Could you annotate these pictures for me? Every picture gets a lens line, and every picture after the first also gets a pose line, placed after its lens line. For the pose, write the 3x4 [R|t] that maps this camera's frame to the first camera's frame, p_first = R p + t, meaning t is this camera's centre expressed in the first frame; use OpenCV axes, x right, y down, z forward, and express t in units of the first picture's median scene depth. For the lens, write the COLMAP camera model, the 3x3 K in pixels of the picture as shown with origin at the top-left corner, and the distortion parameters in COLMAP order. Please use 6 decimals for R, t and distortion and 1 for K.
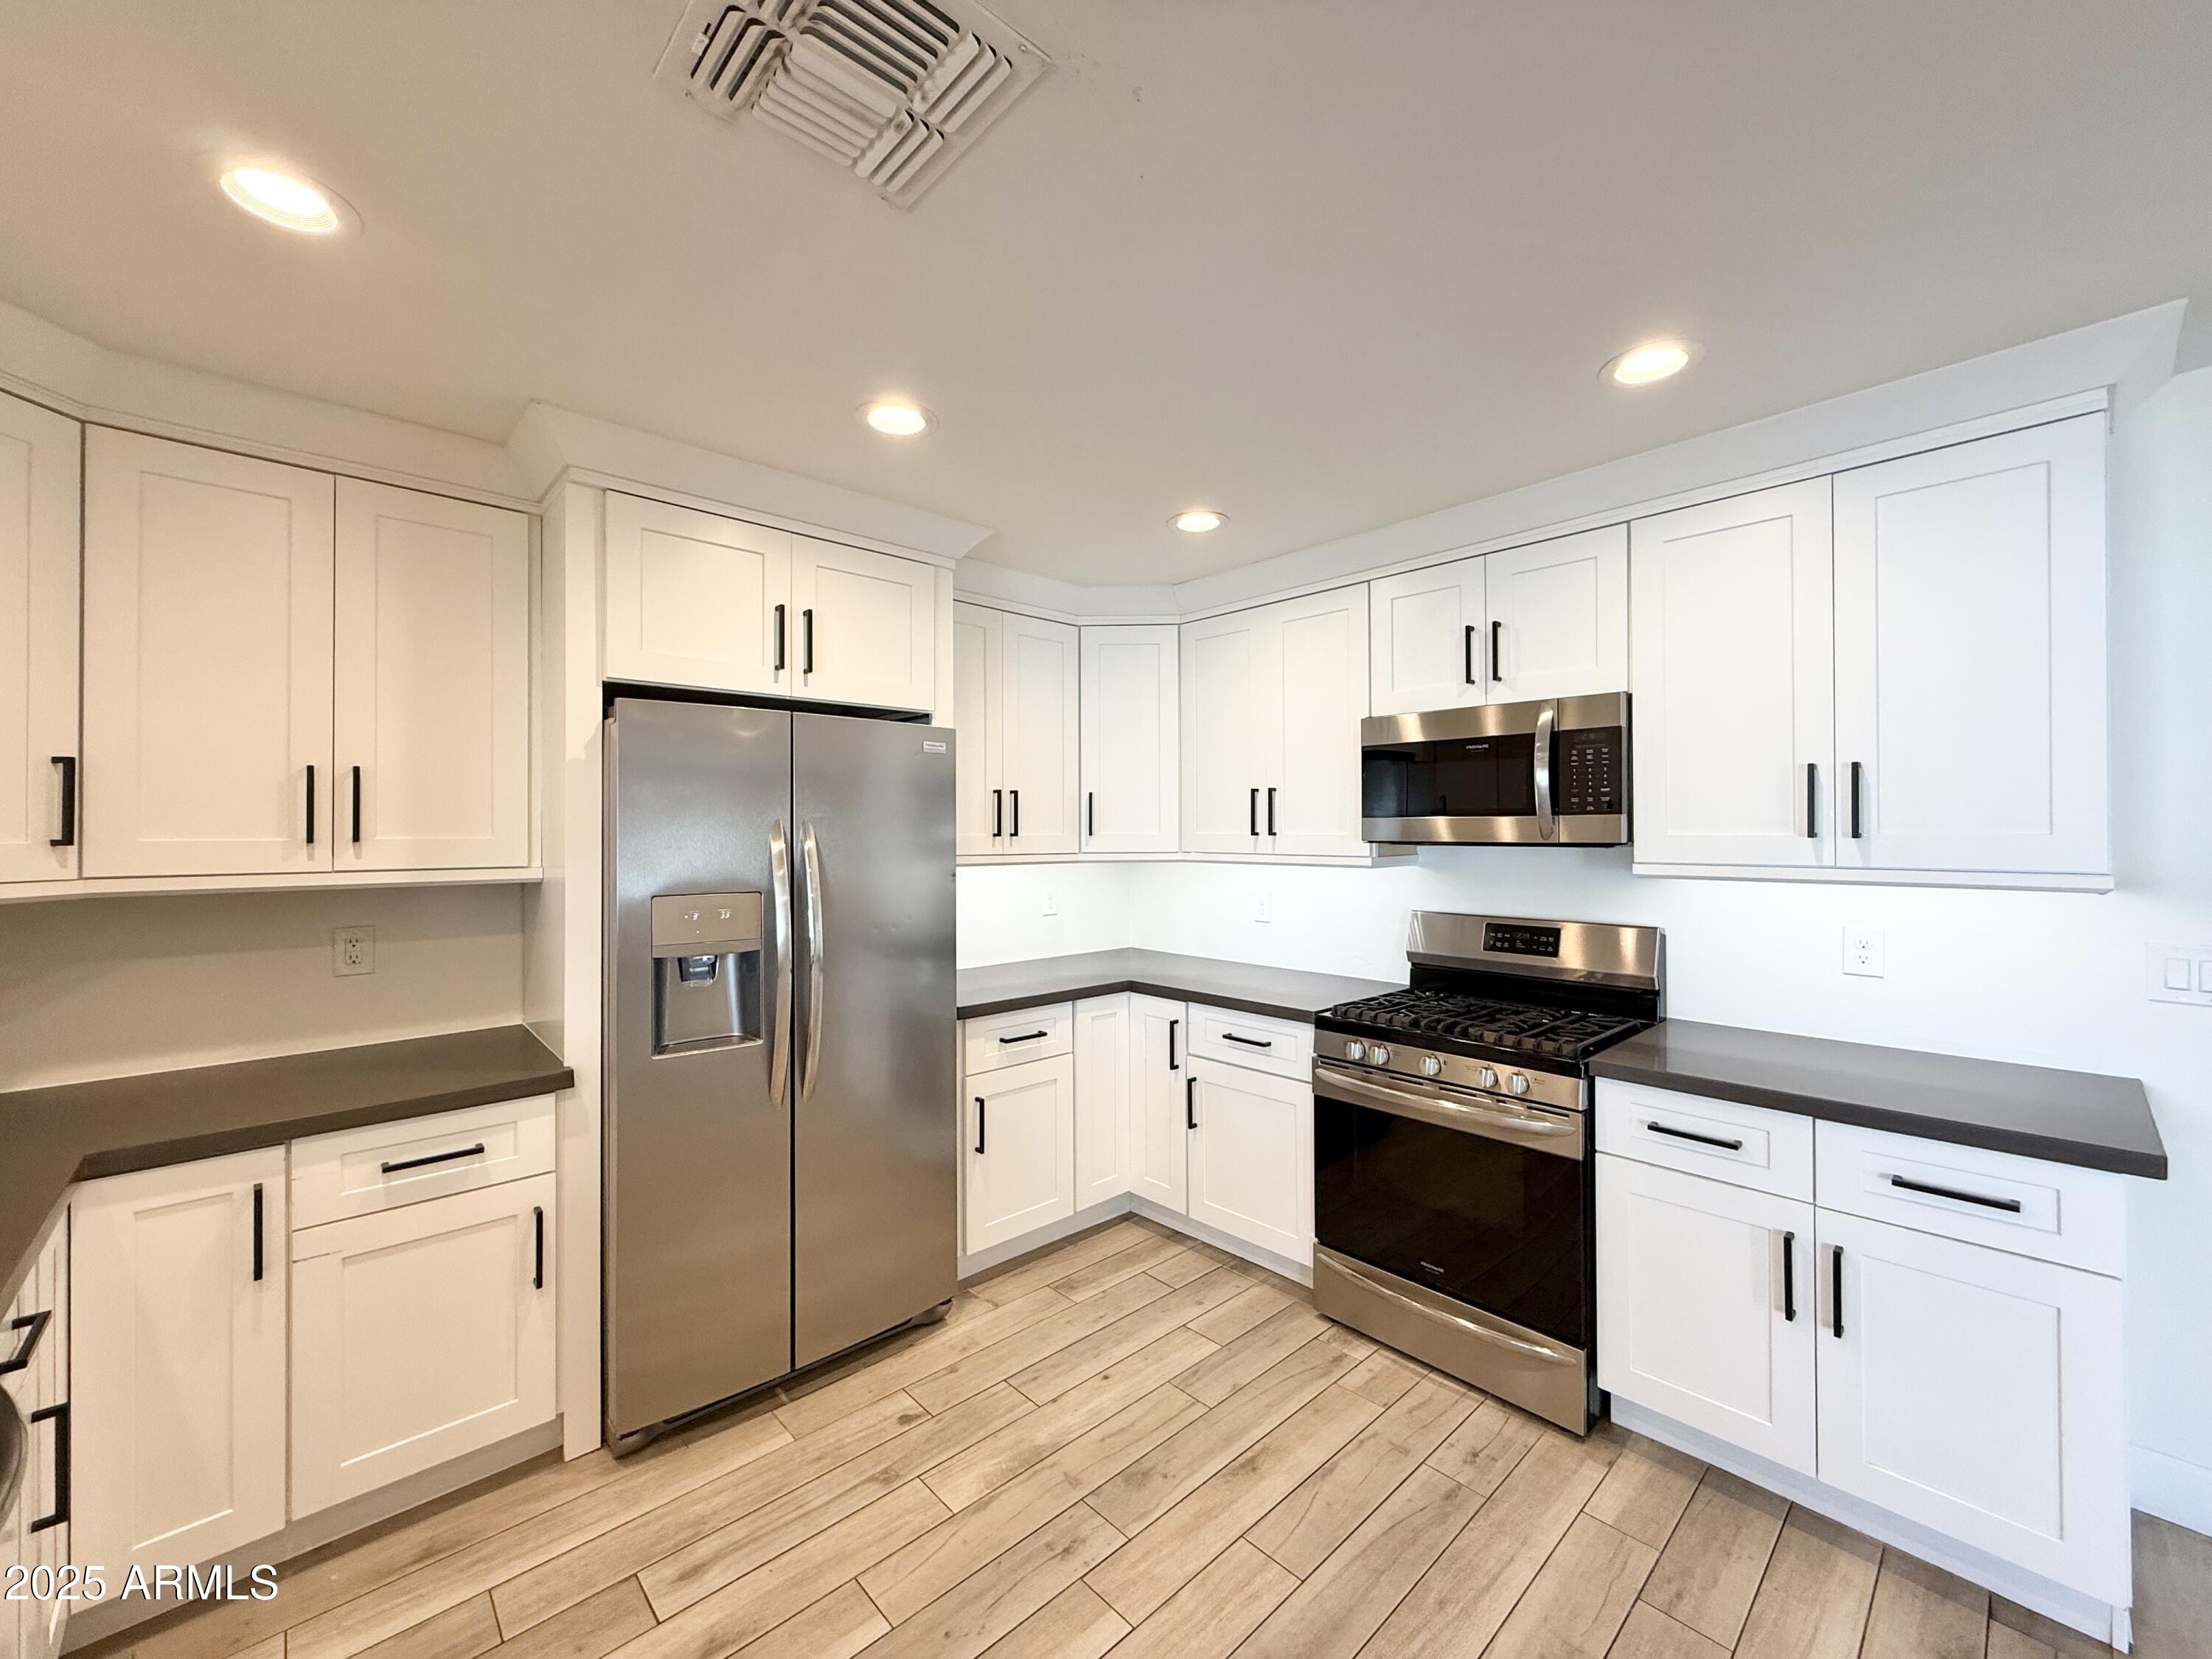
lens RADIAL K [[875.9, 0, 1106.5], [0, 875.9, 822.8], [0, 0, 1]] dist [-0.001464, 0.000635]
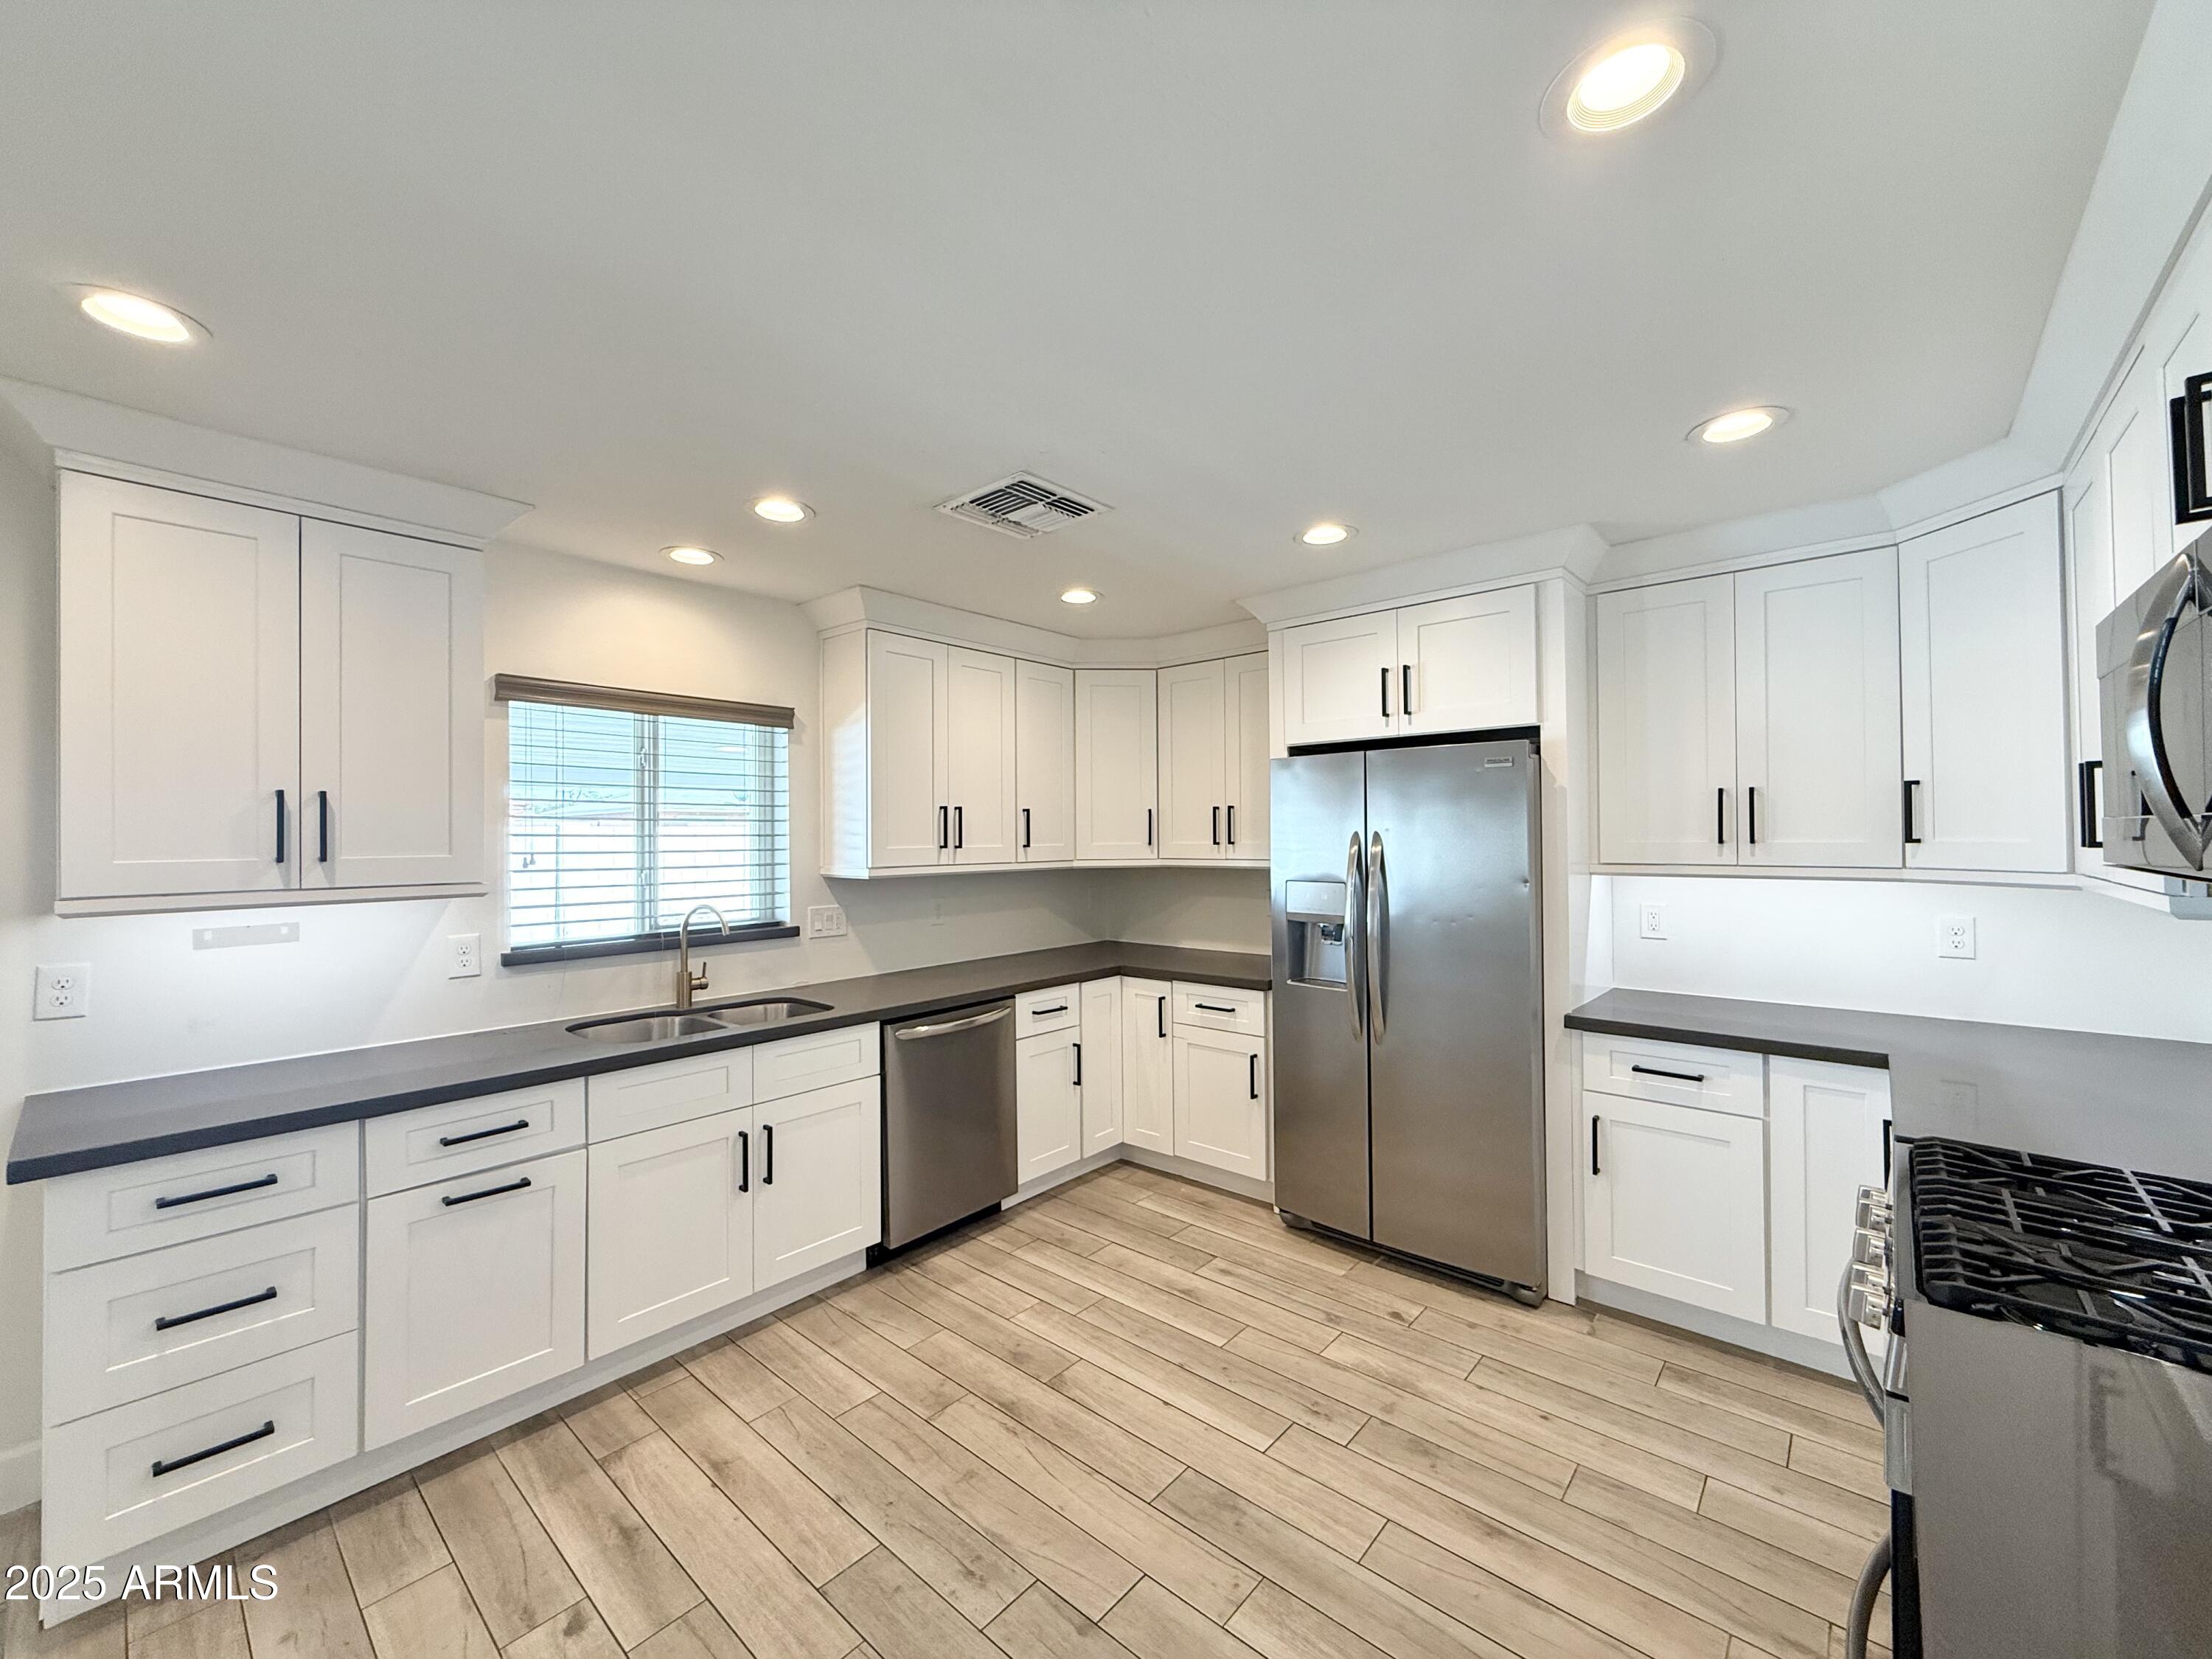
lens RADIAL K [[875.9, 0, 1107.9], [0, 875.9, 832.1], [0, 0, 1]] dist [-0.001464, 0.000635]
pose [[0.110493, -0.006266, -0.993857, 1.036363], [0.011636, 0.999920, -0.005011, 0.001765], [0.993809, -0.011011, 0.110557, 0.506611]]
